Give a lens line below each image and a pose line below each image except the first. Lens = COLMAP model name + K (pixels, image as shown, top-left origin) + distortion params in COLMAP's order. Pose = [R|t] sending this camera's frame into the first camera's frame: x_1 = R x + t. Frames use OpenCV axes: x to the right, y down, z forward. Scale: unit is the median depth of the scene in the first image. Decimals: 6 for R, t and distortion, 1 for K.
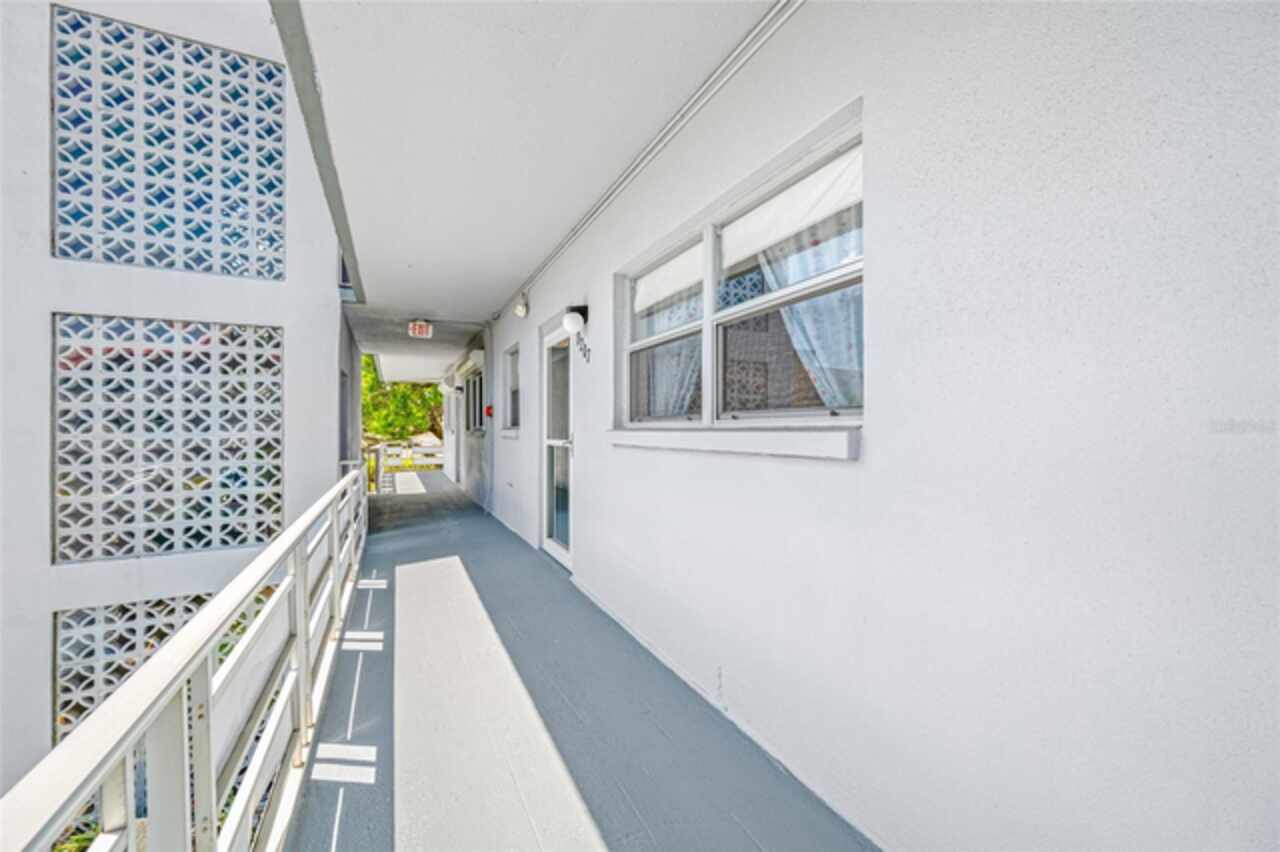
lens RADIAL K [[518.3, 0, 645.2], [0, 518.3, 430.2], [0, 0, 1]] dist [-0.001669, 0.000202]
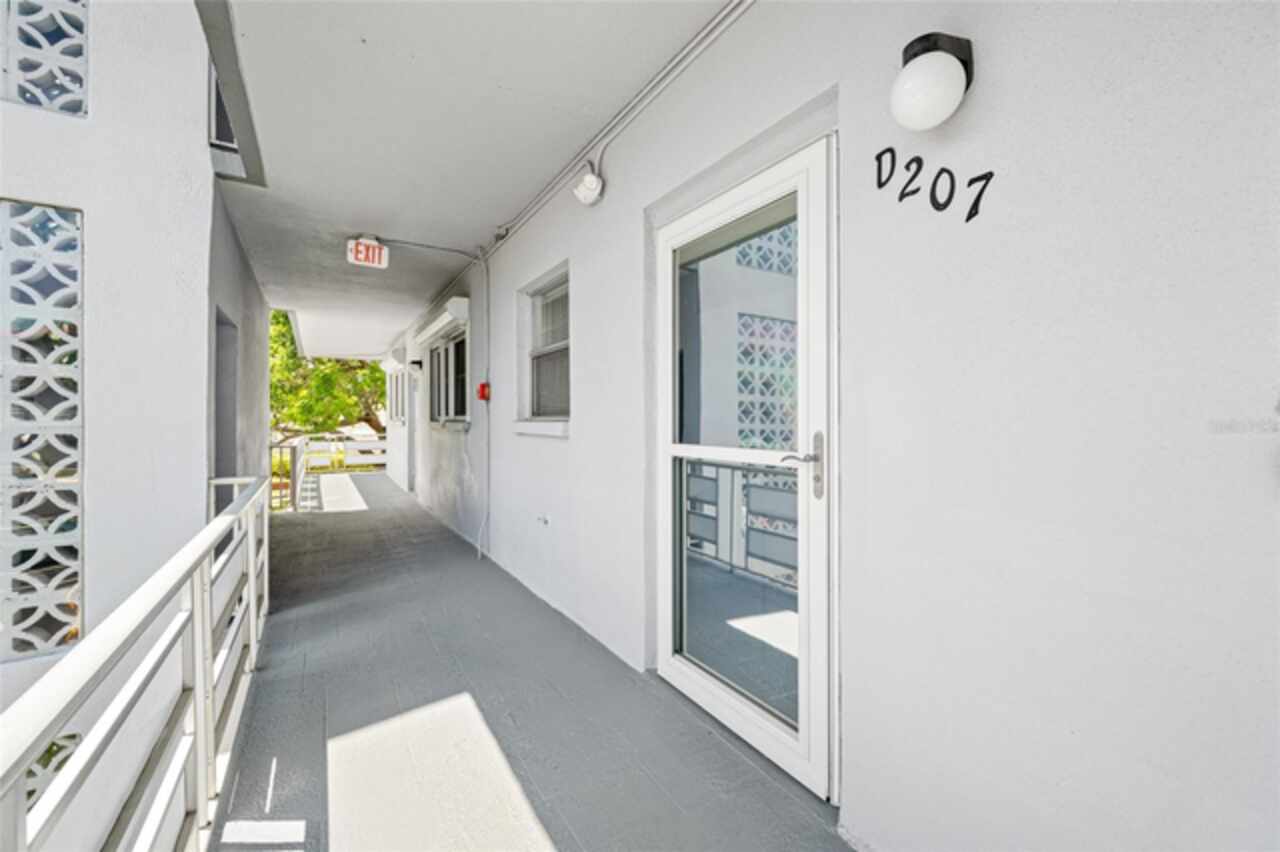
lens RADIAL K [[518.3, 0, 645.2], [0, 518.3, 430.2], [0, 0, 1]] dist [-0.001669, 0.000202]
pose [[0.993573, 0.007278, 0.112962, -0.165812], [-0.008987, 0.999853, 0.014630, -0.000991], [-0.112839, -0.015551, 0.993492, 0.334639]]
